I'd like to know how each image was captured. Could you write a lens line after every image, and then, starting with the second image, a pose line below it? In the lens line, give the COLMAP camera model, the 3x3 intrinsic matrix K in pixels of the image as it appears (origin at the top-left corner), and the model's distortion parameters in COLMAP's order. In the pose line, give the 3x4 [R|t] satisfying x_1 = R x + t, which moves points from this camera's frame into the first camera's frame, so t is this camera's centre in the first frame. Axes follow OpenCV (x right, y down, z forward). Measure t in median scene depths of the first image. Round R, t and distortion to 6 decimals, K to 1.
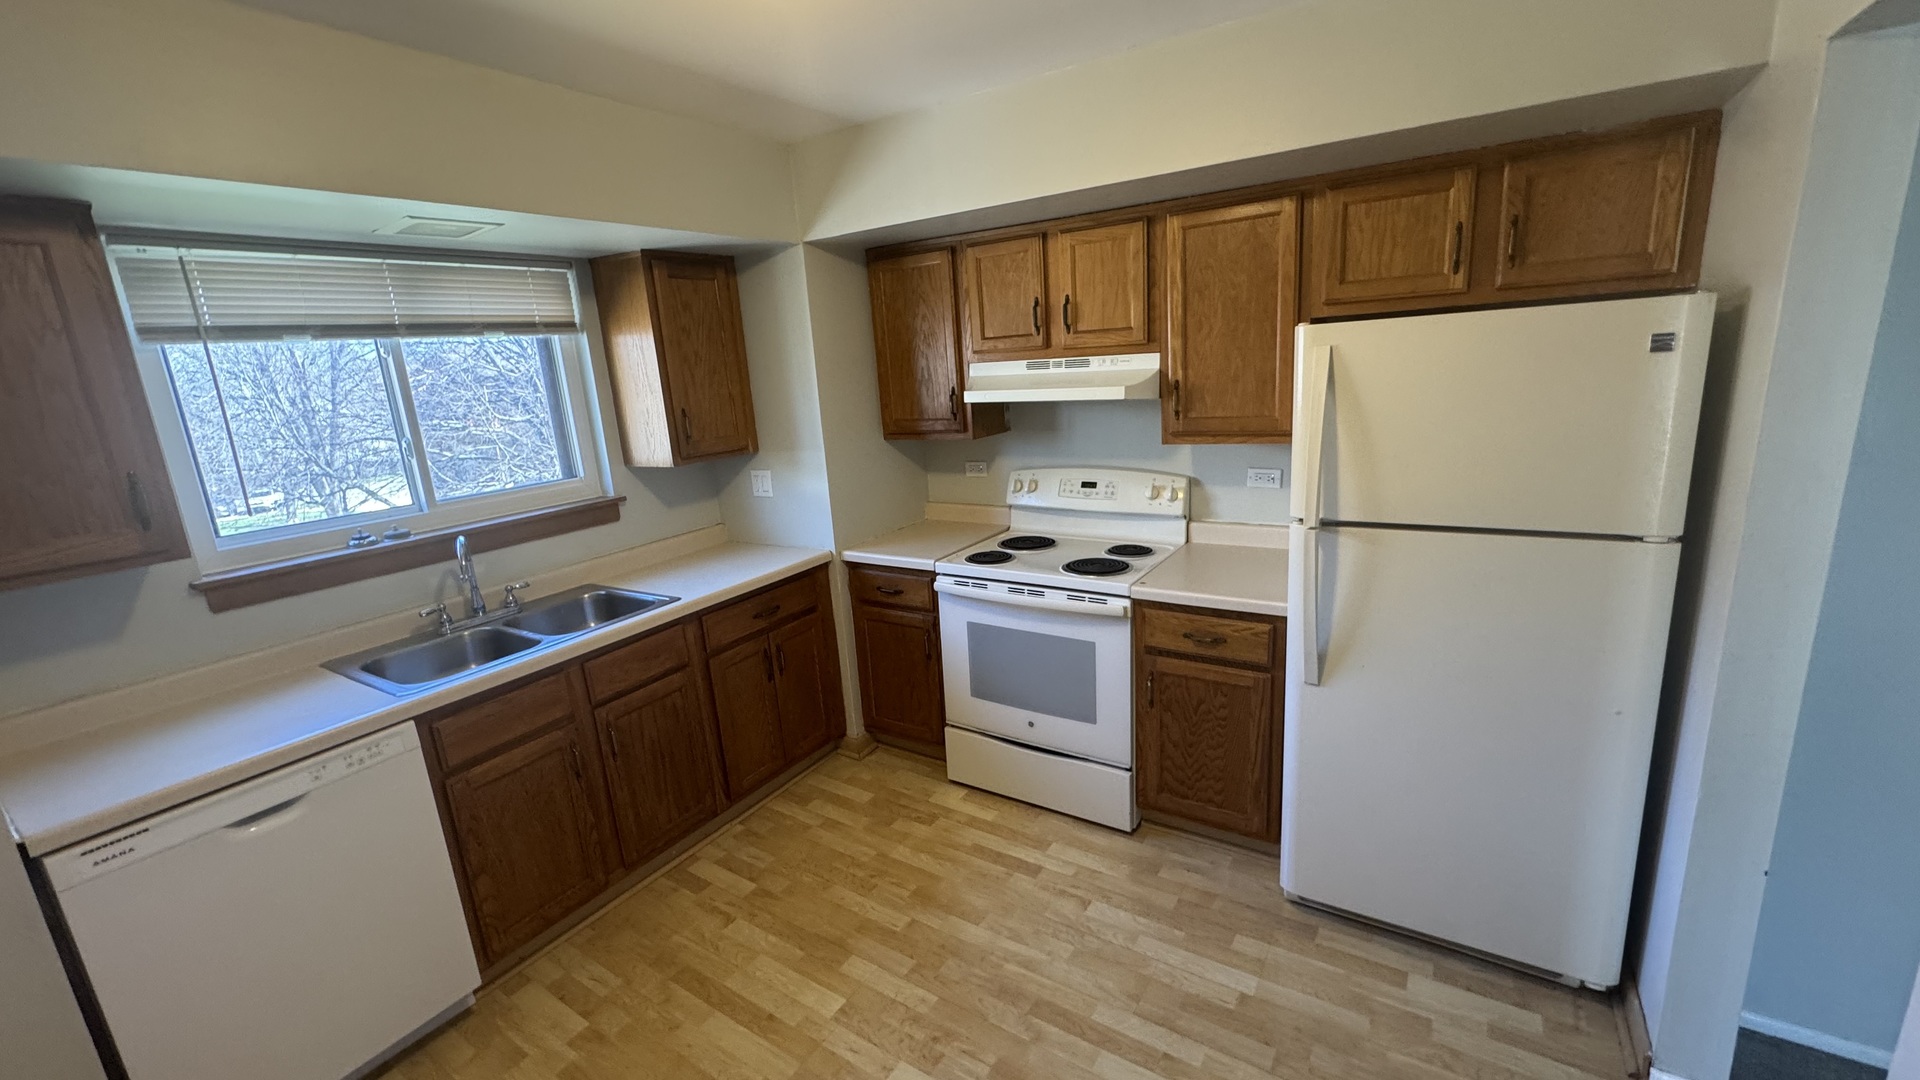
lens RADIAL K [[766.4, 0, 958.5], [0, 766.4, 537.4], [0, 0, 1]] dist [-0.002351, -0.000096]
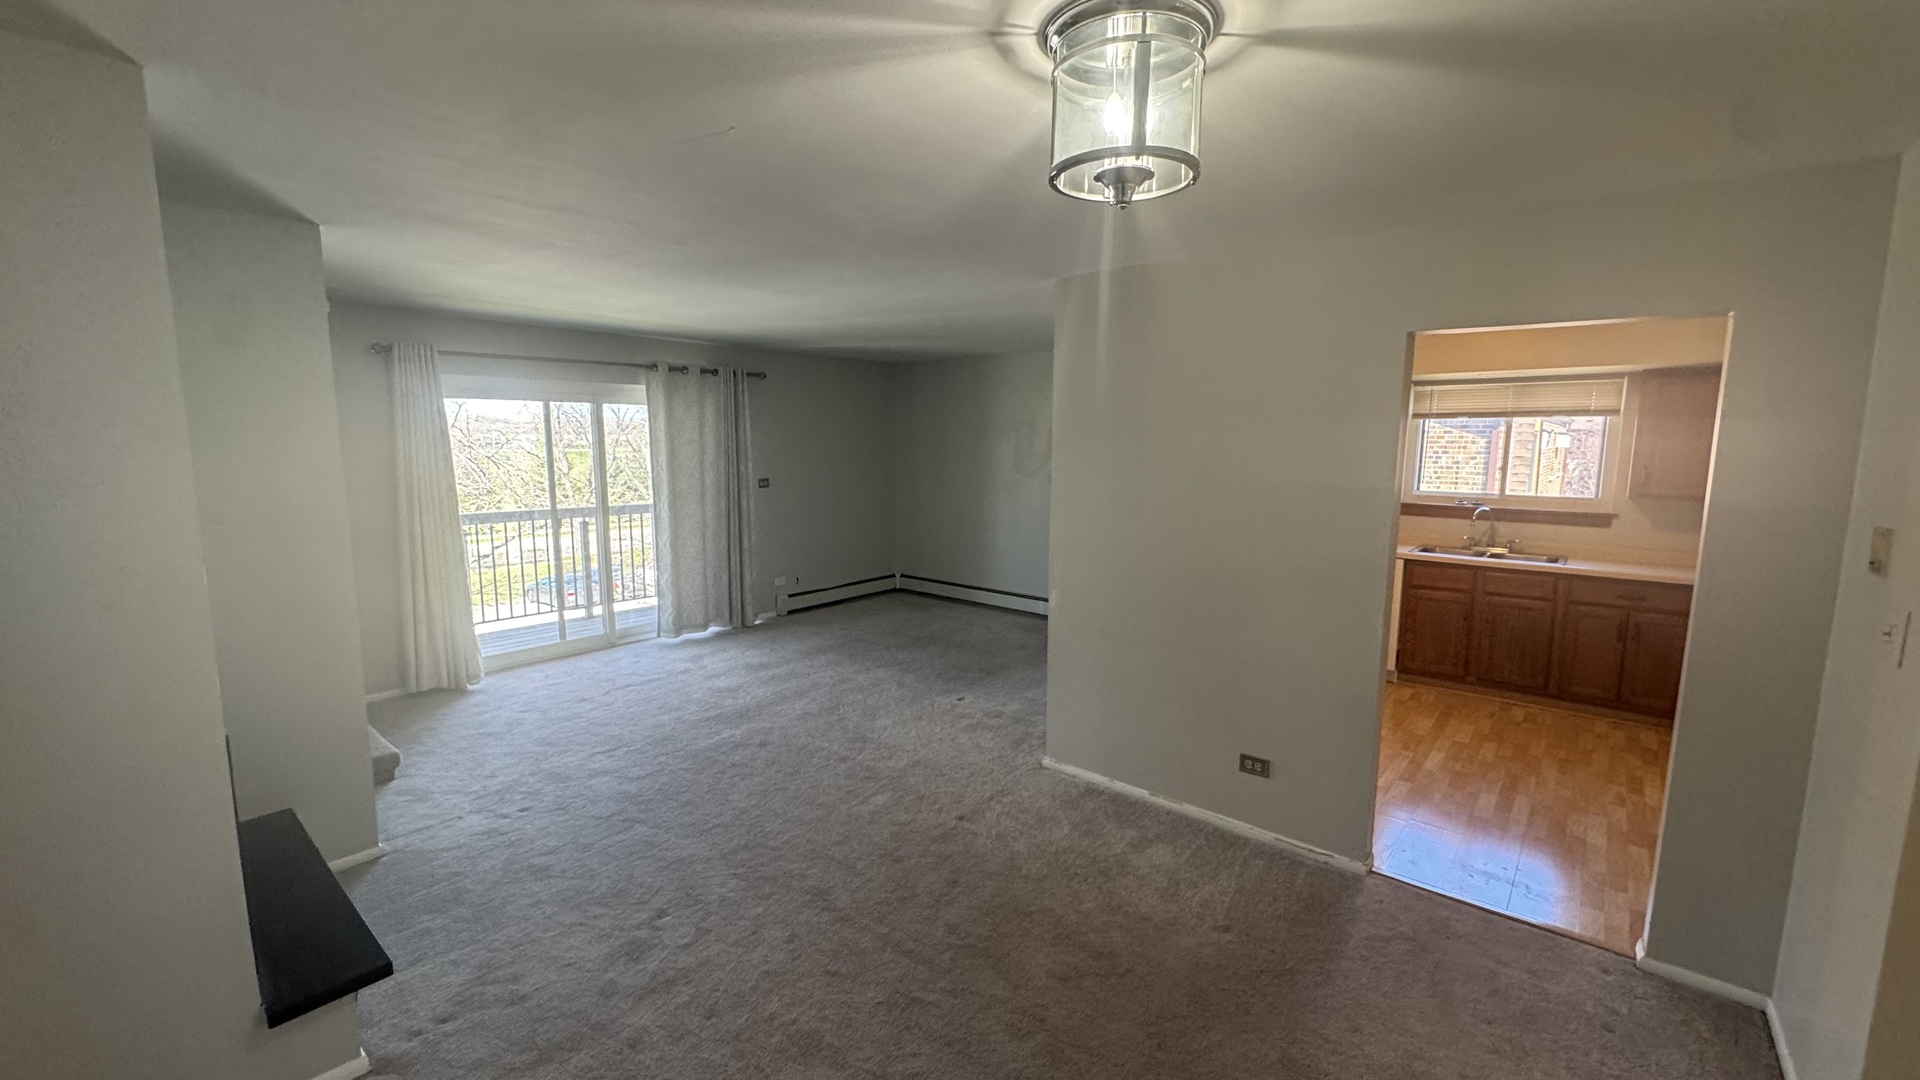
lens RADIAL K [[774.5, 0, 954.1], [0, 774.5, 537.1], [0, 0, 1]] dist [-0.001457, -0.000030]
pose [[-0.124773, 0.195445, -0.972745, 1.628383], [-0.222274, 0.949982, 0.219382, -0.065880], [0.966967, 0.243589, -0.075089, -0.274204]]
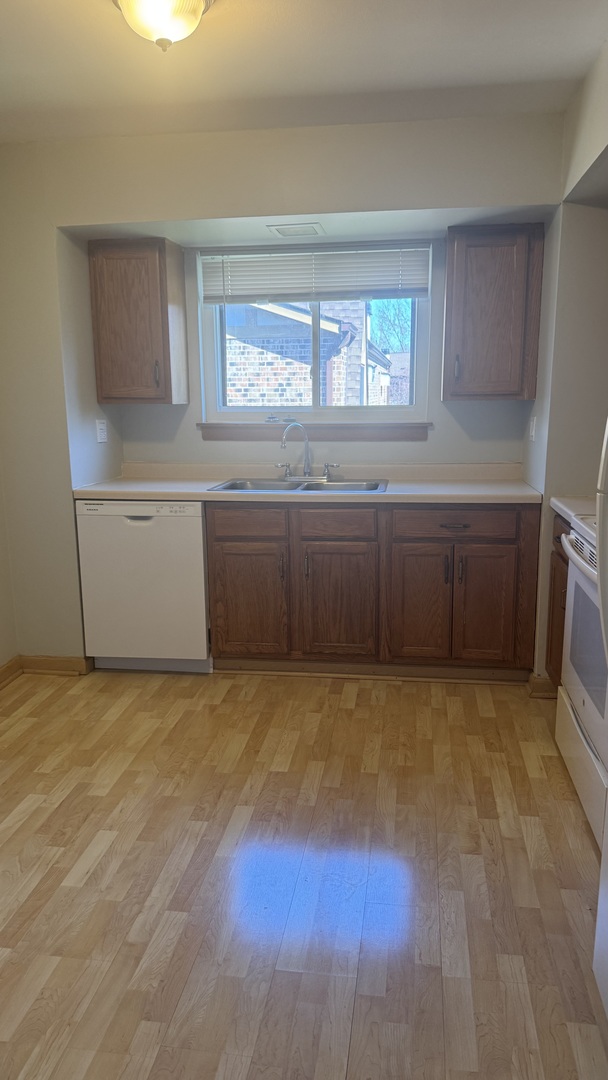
lens RADIAL K [[760.9, 0, 304.0], [0, 760.9, 540.0], [0, 0, 1]] dist [0.118984, -0.159488]
pose [[0.419233, 0.239509, -0.875716, 0.811032], [-0.224327, 0.961993, 0.155714, -0.017062], [0.879728, 0.131167, 0.457028, 0.279222]]
